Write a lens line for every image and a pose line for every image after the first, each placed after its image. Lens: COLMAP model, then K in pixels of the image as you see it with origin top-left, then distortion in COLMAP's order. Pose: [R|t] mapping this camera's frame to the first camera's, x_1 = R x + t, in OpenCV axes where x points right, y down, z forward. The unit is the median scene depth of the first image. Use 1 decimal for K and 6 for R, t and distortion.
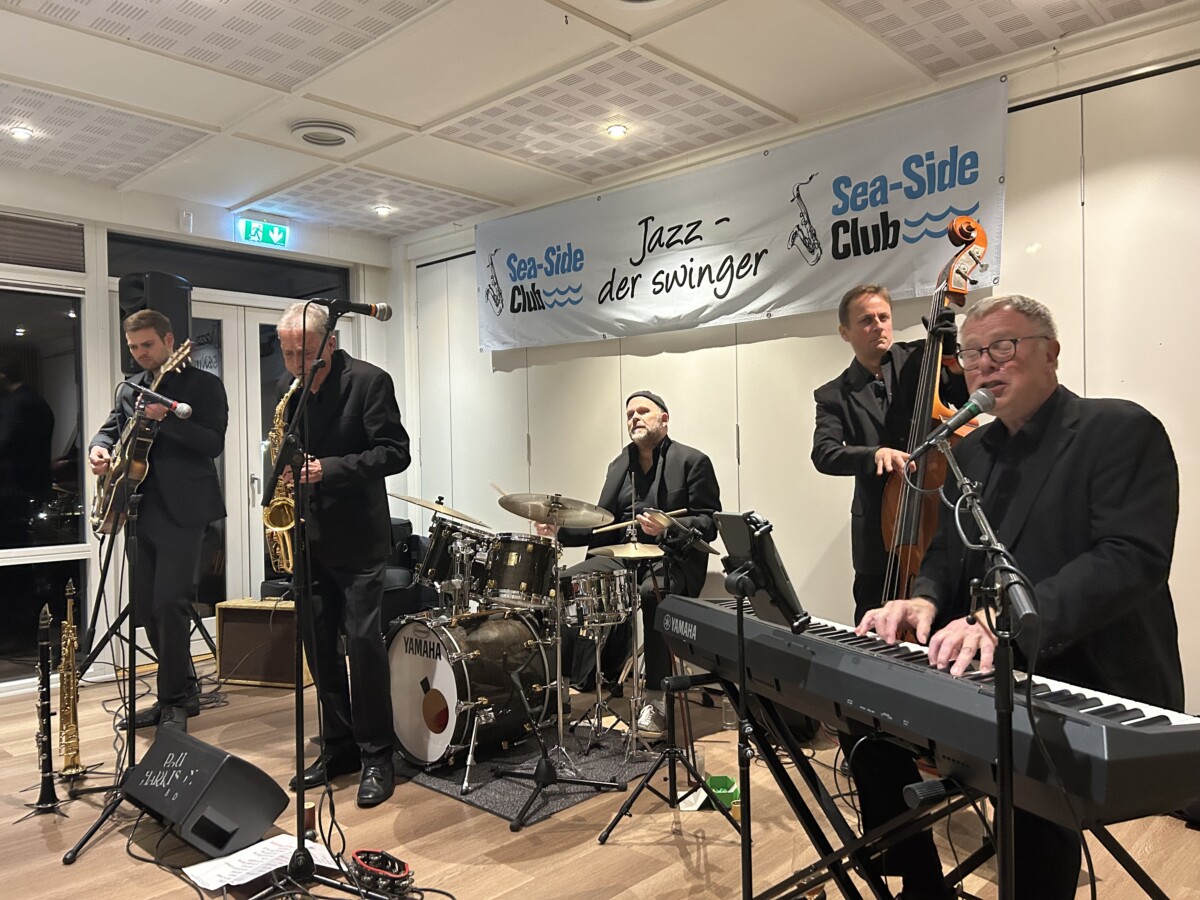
lens RADIAL K [[909.3, 0, 592.6], [0, 909.3, 452.3], [0, 0, 1]] dist [0.032696, -0.039956]
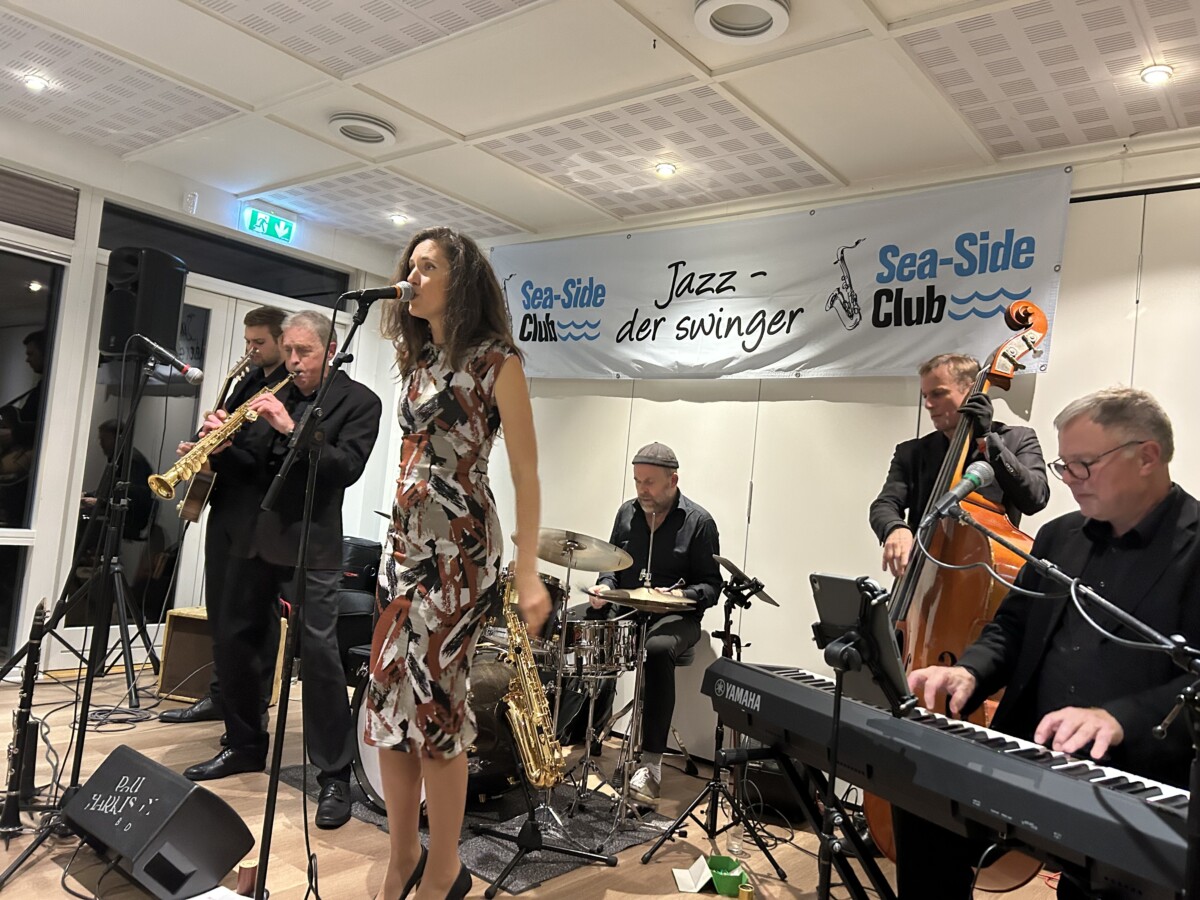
lens RADIAL K [[909.3, 0, 601.7], [0, 909.3, 451.3], [0, 0, 1]] dist [0.032696, -0.039956]
pose [[0.990500, 0.118943, 0.069005, -0.078261], [-0.115141, 0.991730, -0.056692, 0.010959], [-0.075177, 0.048208, 0.996004, 0.051668]]
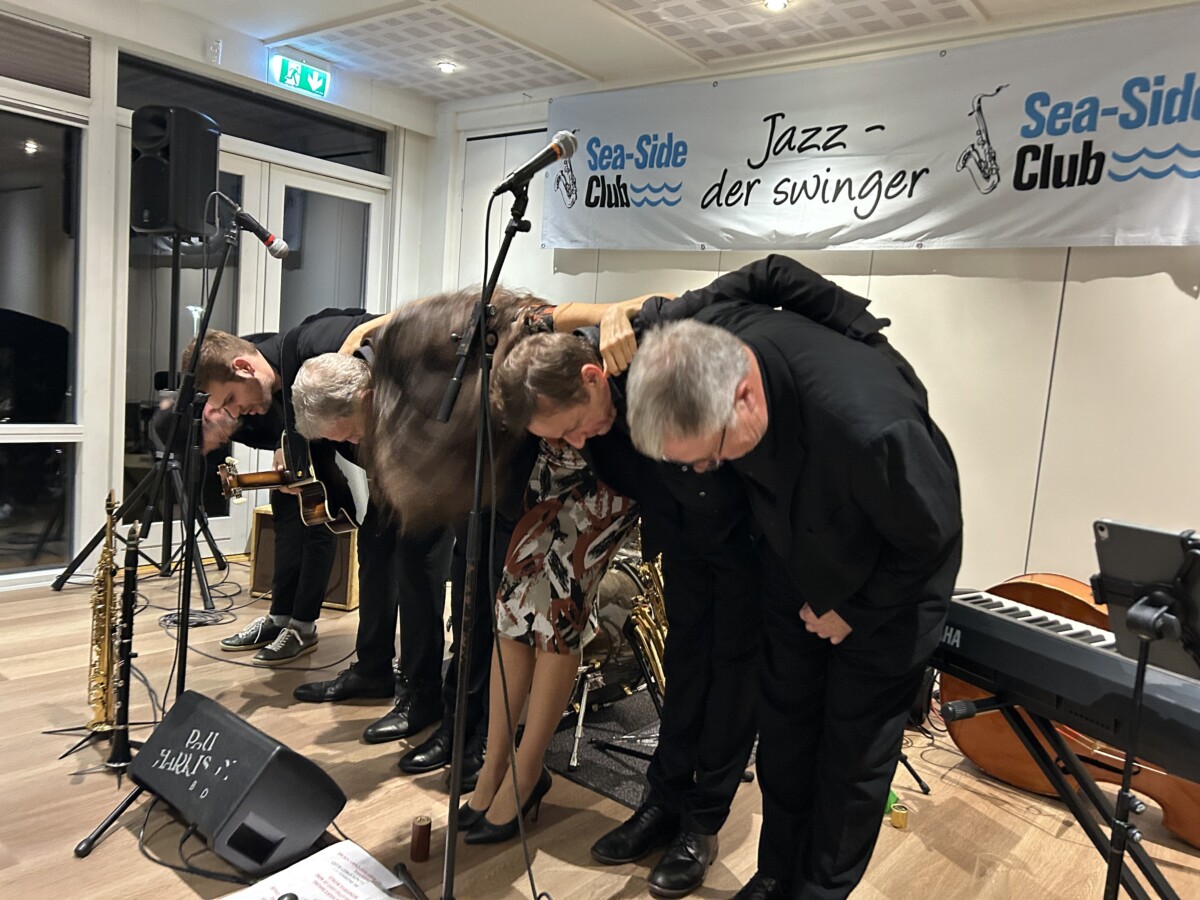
lens RADIAL K [[909.3, 0, 601.9], [0, 909.3, 453.5], [0, 0, 1]] dist [0.032696, -0.039956]
pose [[0.991972, 0.091911, 0.086853, -0.180284], [-0.100613, 0.989706, 0.101779, -0.012443], [-0.076605, -0.109701, 0.991008, 0.143476]]
